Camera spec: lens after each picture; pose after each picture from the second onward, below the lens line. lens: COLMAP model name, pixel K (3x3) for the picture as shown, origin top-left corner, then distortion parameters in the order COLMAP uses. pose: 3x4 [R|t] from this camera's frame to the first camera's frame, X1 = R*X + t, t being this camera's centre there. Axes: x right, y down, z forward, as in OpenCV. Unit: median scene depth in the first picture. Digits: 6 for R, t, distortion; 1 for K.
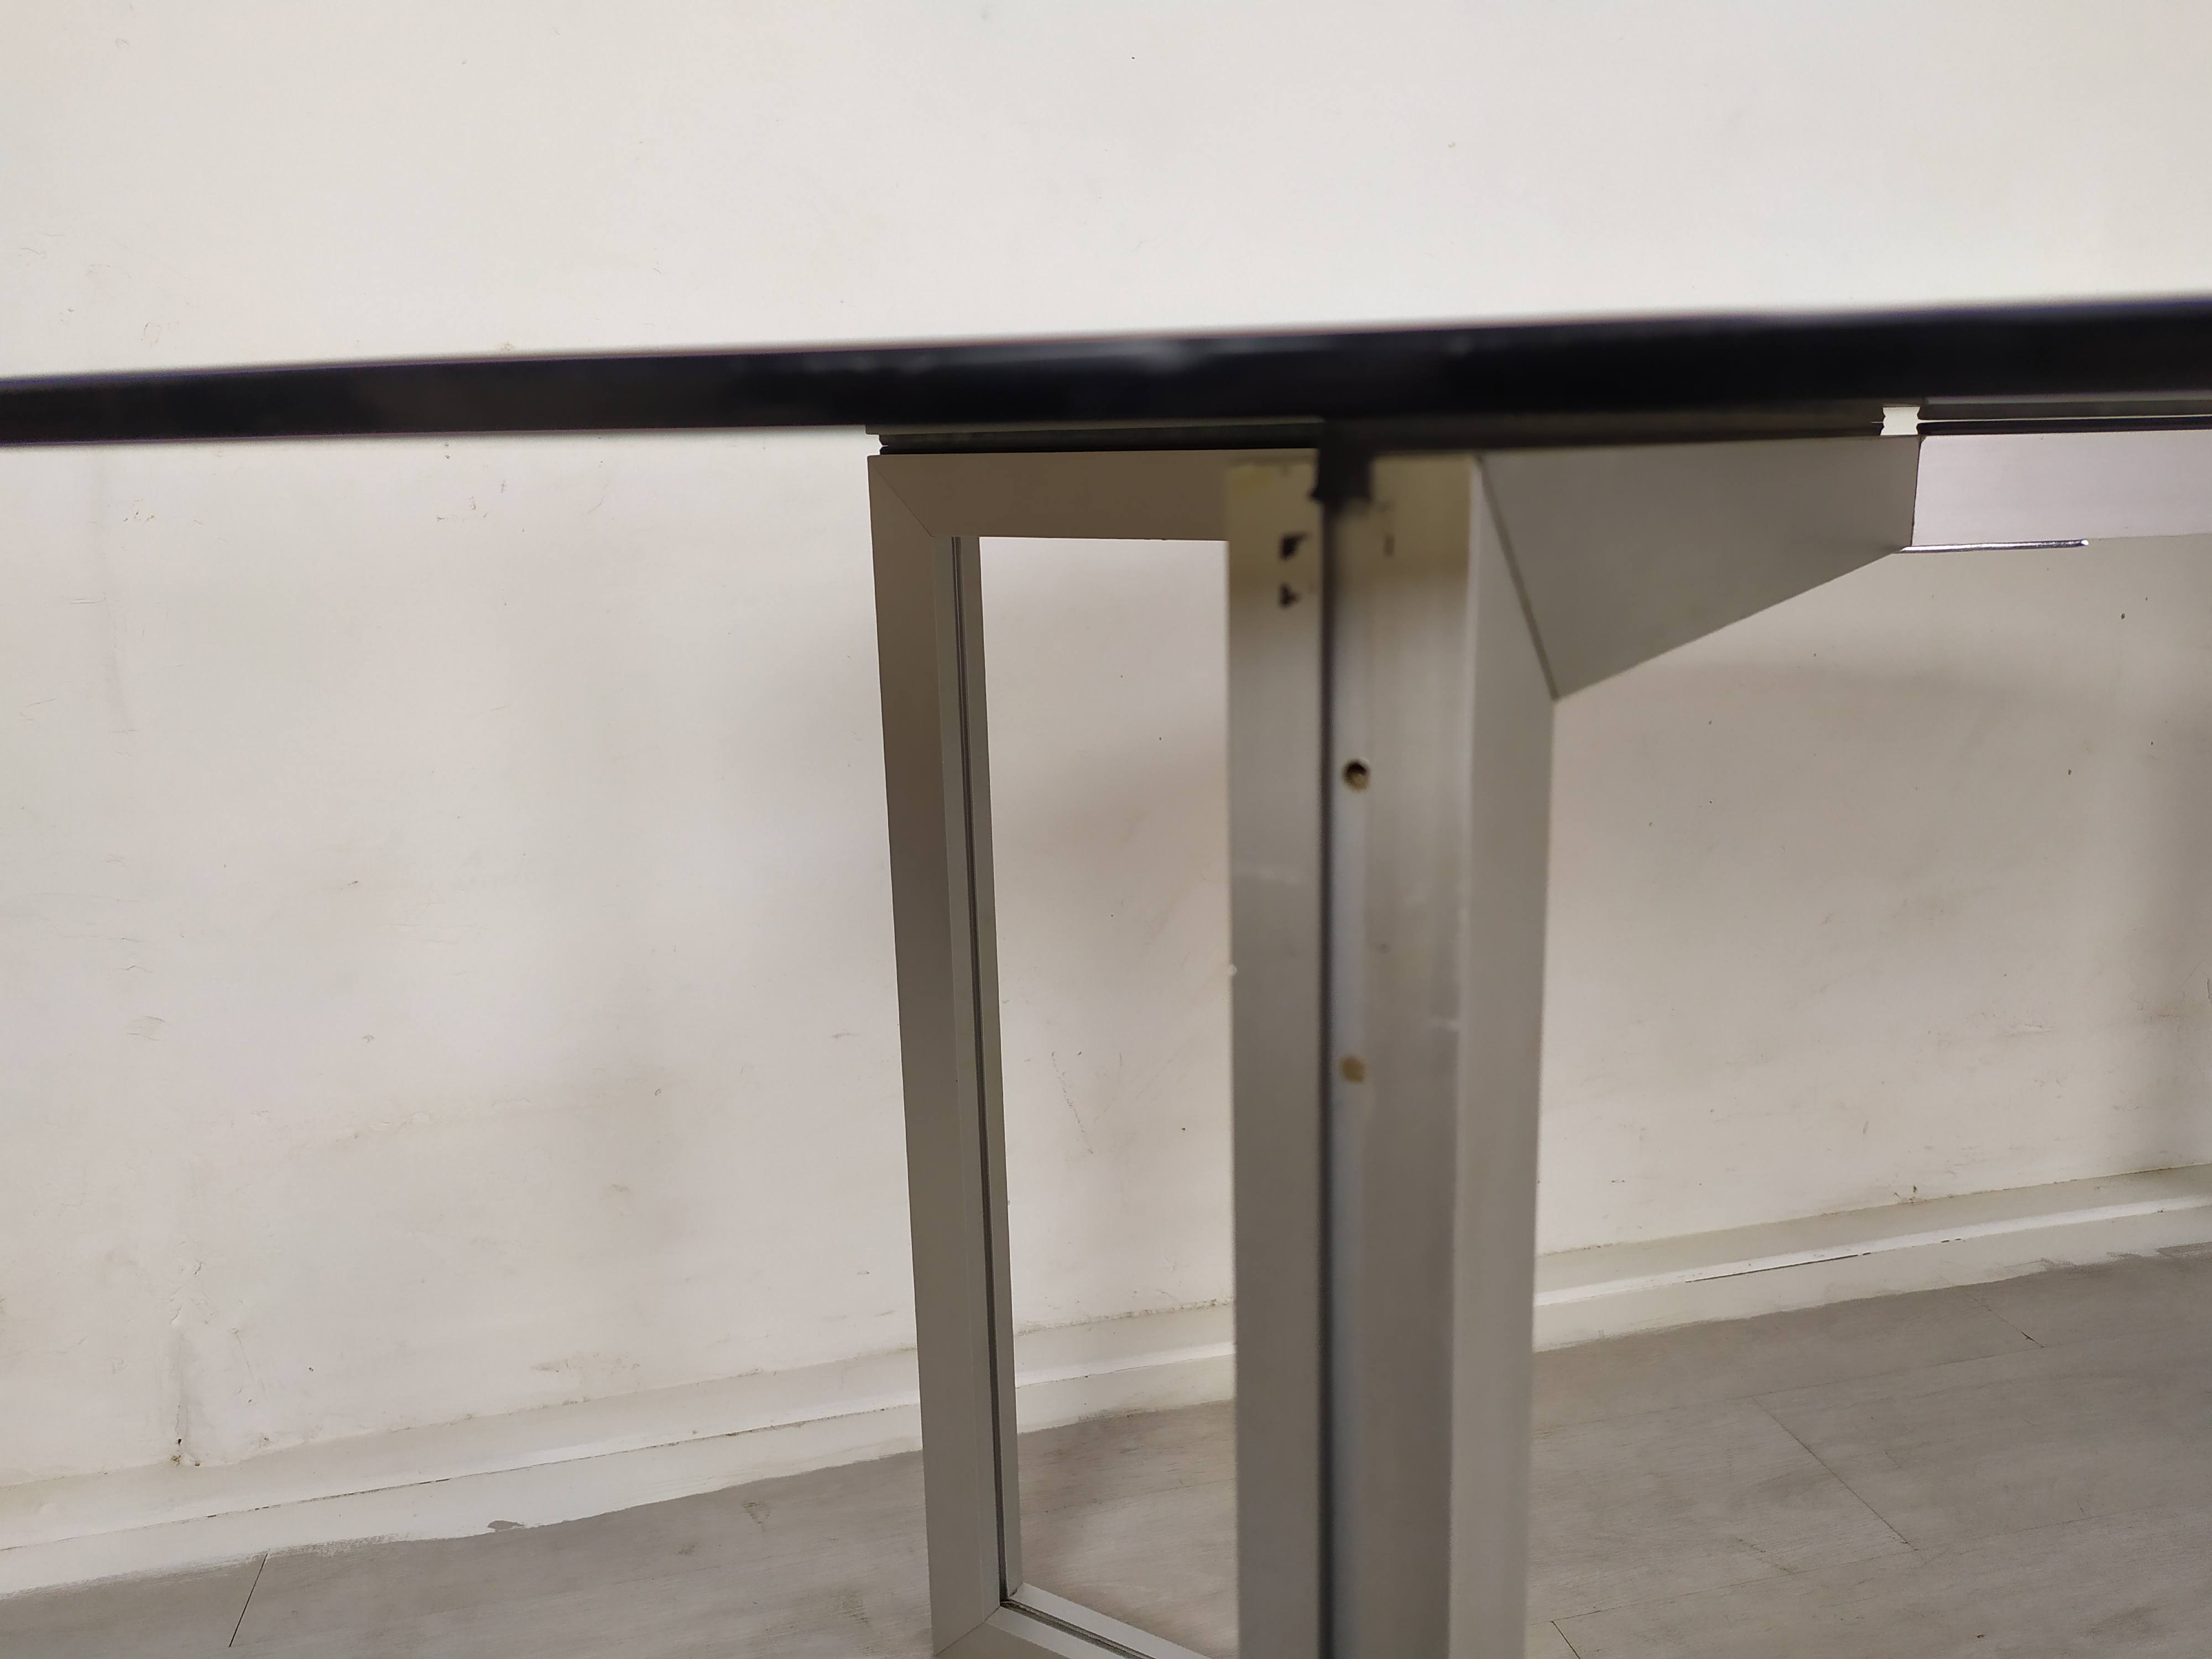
lens RADIAL K [[1661.5, 0, 1106.4], [0, 1661.5, 831.4], [0, 0, 1]] dist [0.047850, -0.047437]
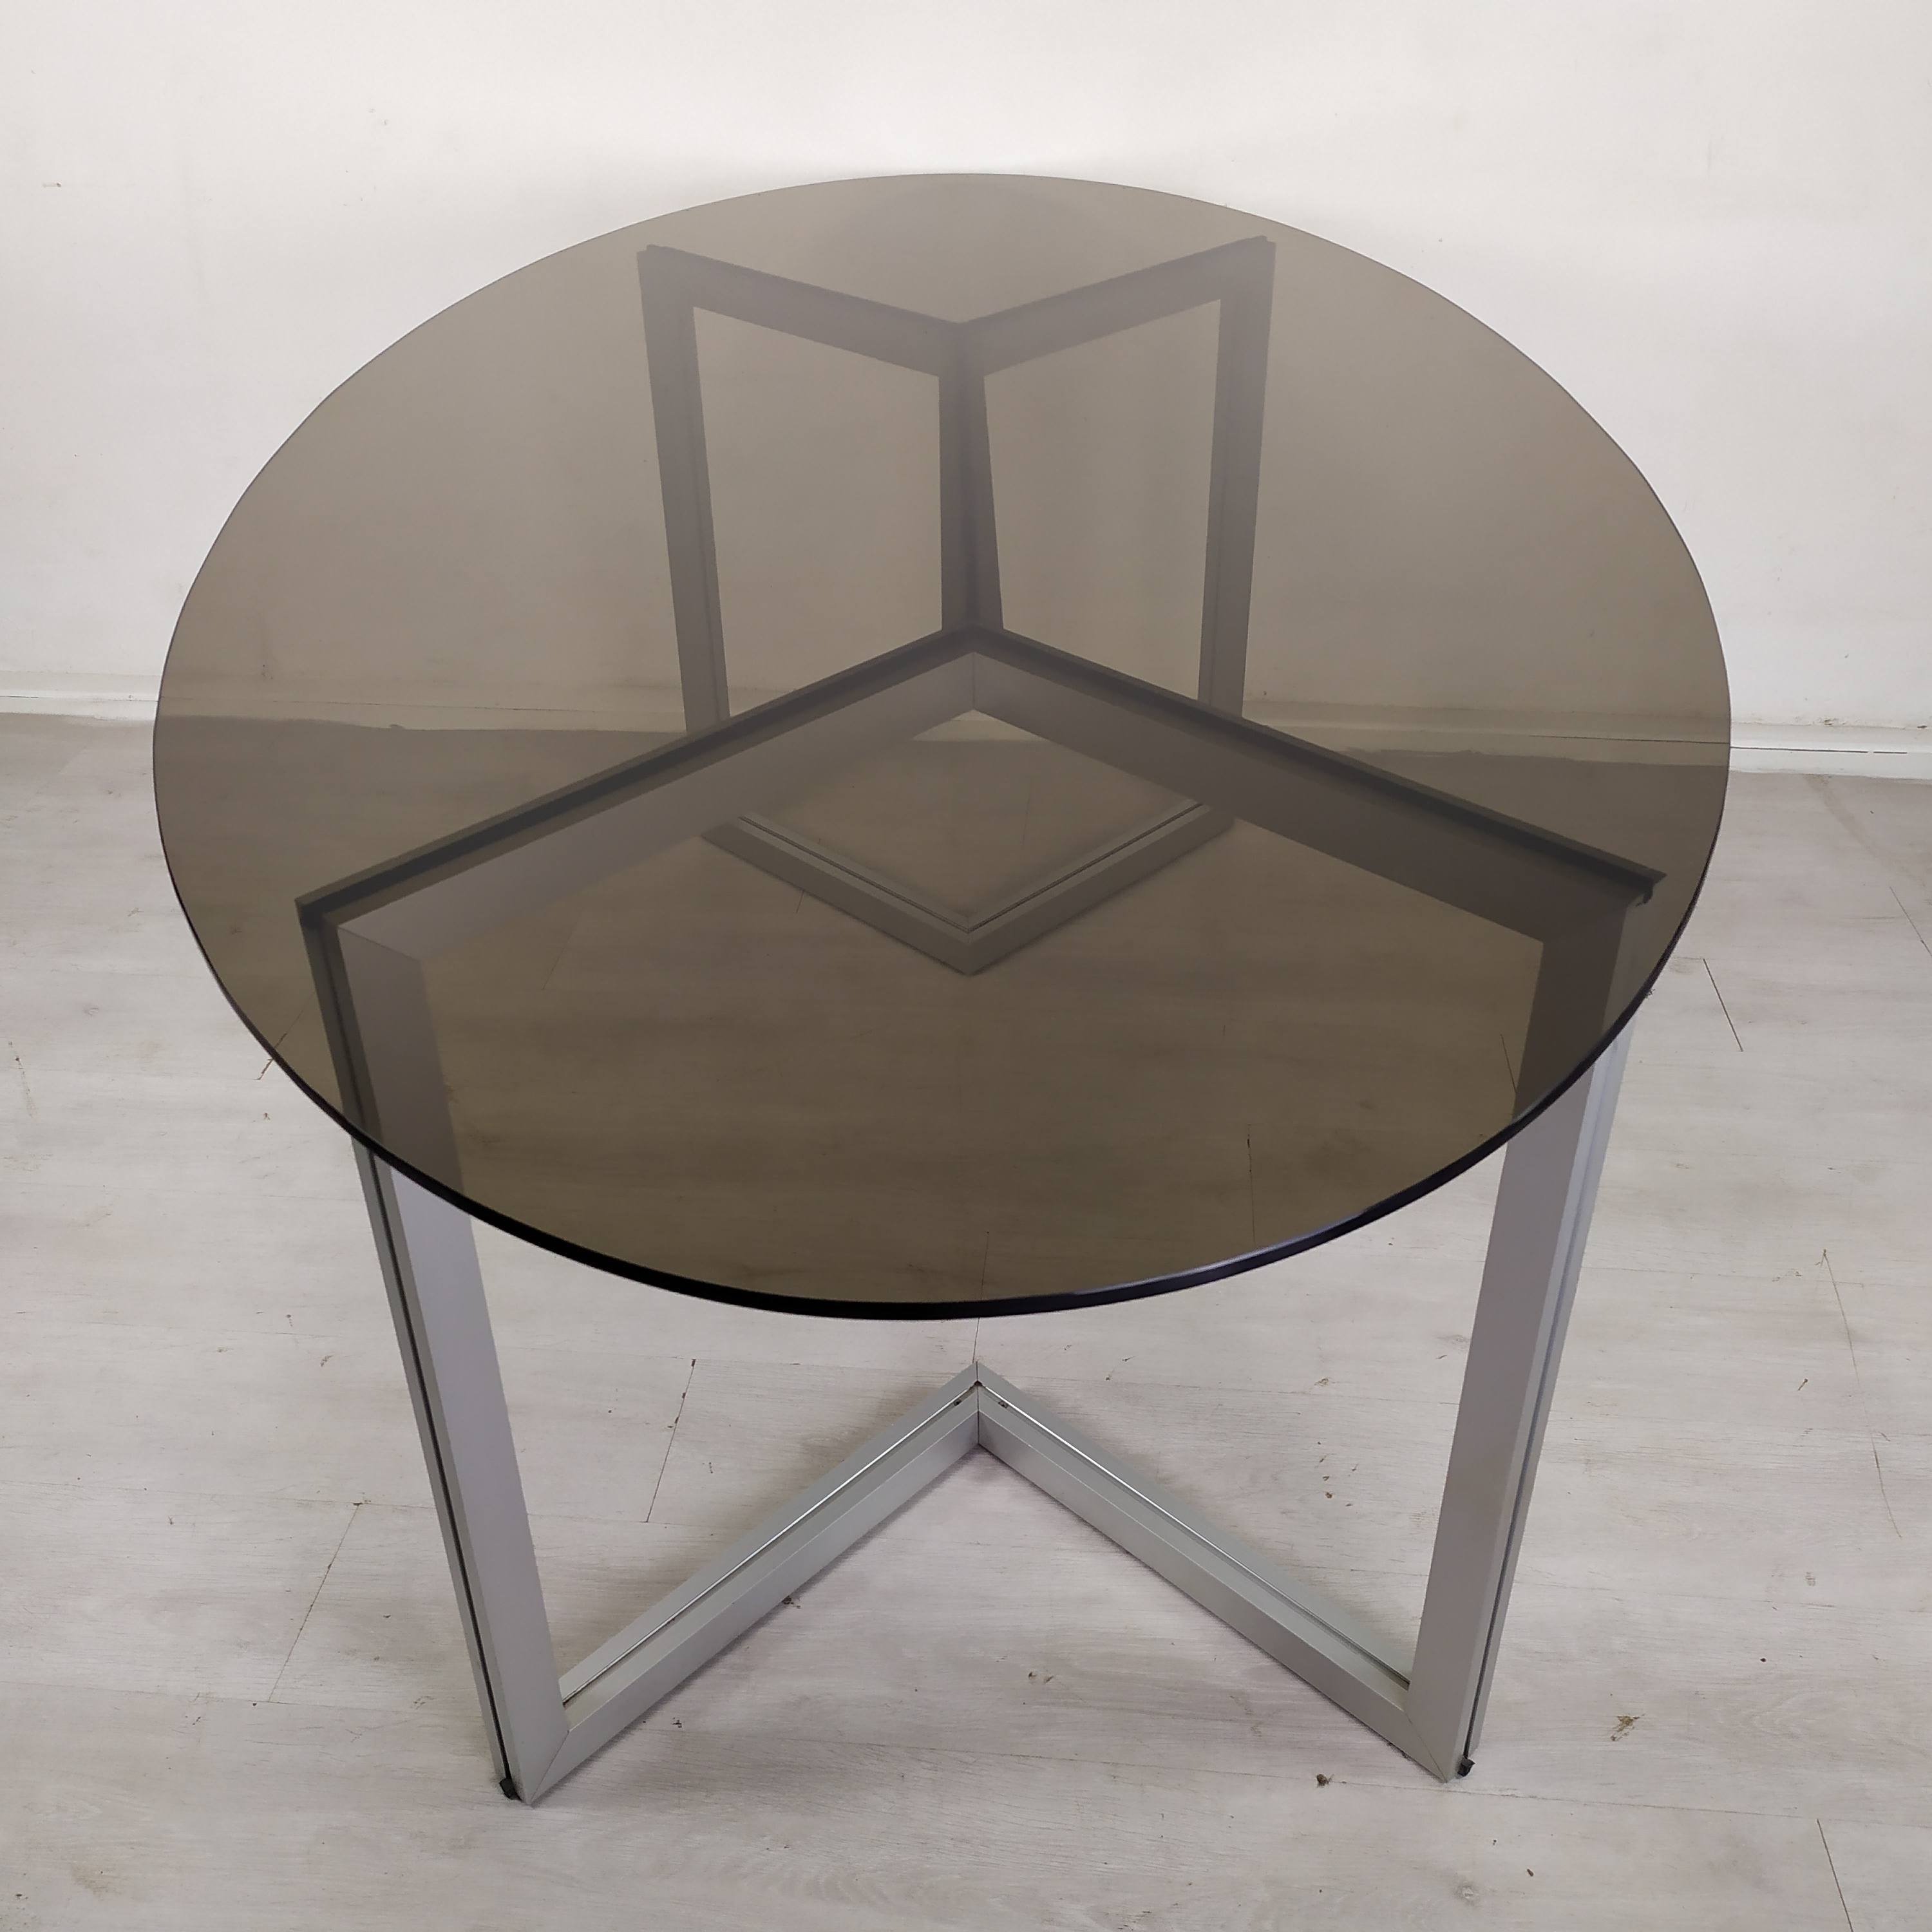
lens RADIAL K [[1949.7, 0, 966.0], [0, 1949.7, 958.6], [0, 0, 1]] dist [0.036750, 0.000000]
pose [[0.948678, 0.184468, -0.256867, 0.872013], [-0.084129, 0.930192, 0.357302, -0.216108], [0.304846, -0.317355, 0.897973, -0.922928]]
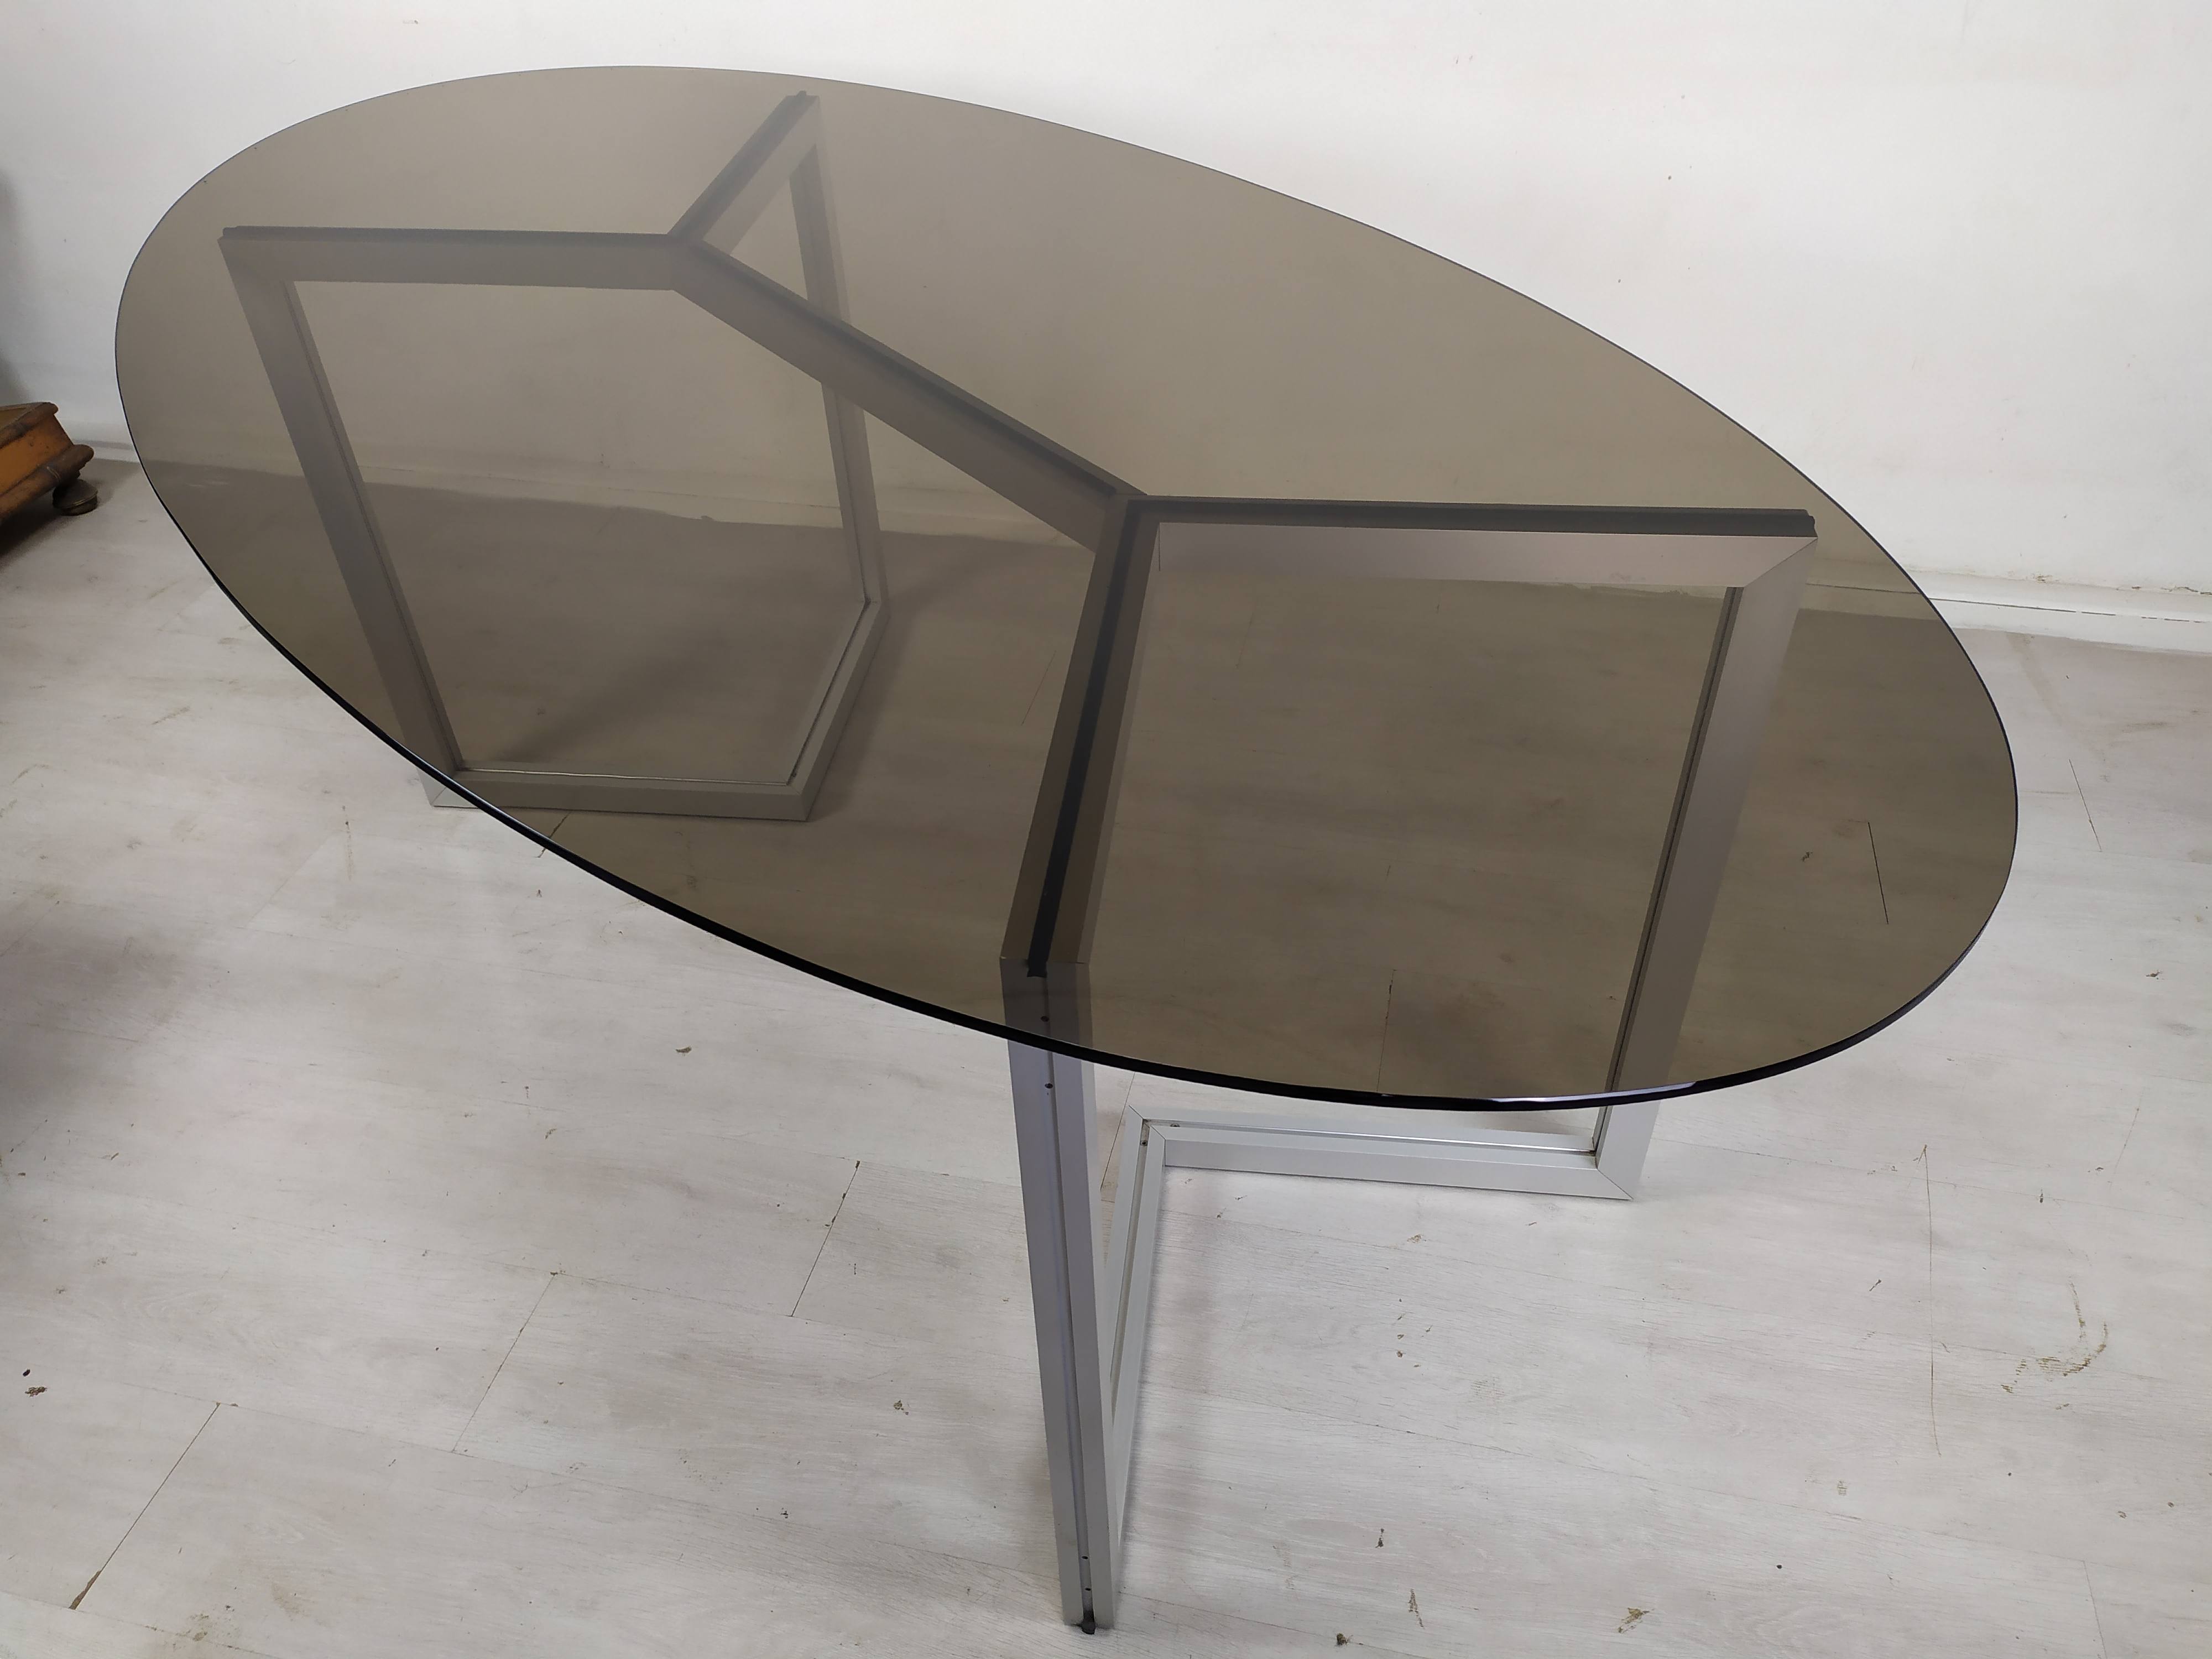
lens RADIAL K [[1661.5, 0, 1108.1], [0, 1661.5, 834.5], [0, 0, 1]] dist [0.047850, -0.047437]
pose [[0.898209, 0.277890, -0.340586, 0.946120], [-0.089198, 0.873922, 0.477812, -0.324001], [0.430424, -0.398796, 0.809751, -0.728090]]
